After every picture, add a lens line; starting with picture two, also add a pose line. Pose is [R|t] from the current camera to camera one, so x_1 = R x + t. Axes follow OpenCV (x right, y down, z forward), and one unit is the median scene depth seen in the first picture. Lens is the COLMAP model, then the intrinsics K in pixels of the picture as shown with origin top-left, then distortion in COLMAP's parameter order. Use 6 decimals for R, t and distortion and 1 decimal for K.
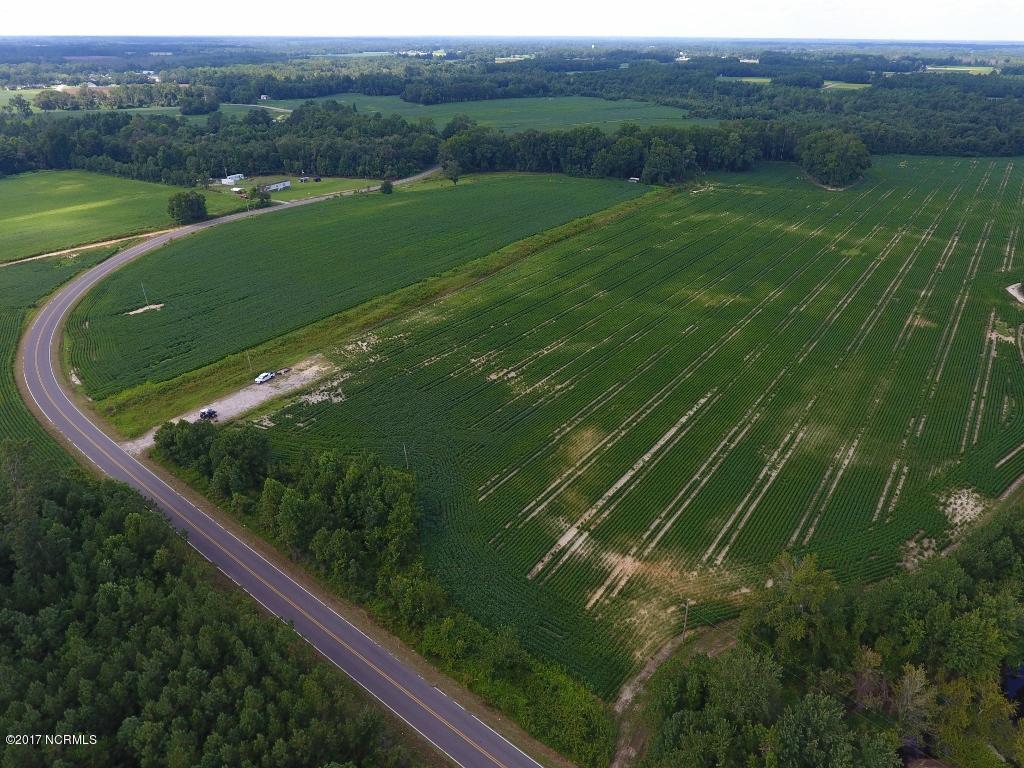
lens RADIAL K [[652.6, 0, 513.7], [0, 652.6, 383.0], [0, 0, 1]] dist [0.001464, 0.003932]
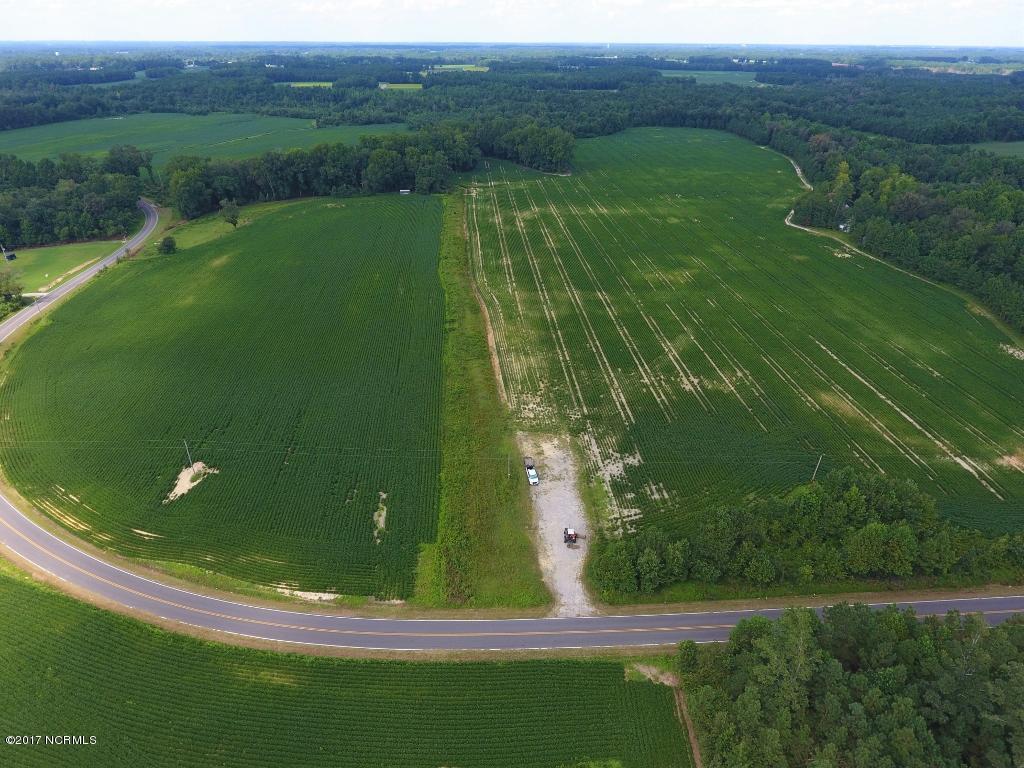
lens RADIAL K [[692.1, 0, 511.9], [0, 692.1, 388.0], [0, 0, 1]] dist [-0.001830, -0.000238]
pose [[0.734691, -0.308634, 0.604131, -0.826238], [0.321163, 0.942642, 0.090999, -0.181364], [-0.597565, 0.127169, 0.791672, 0.324698]]
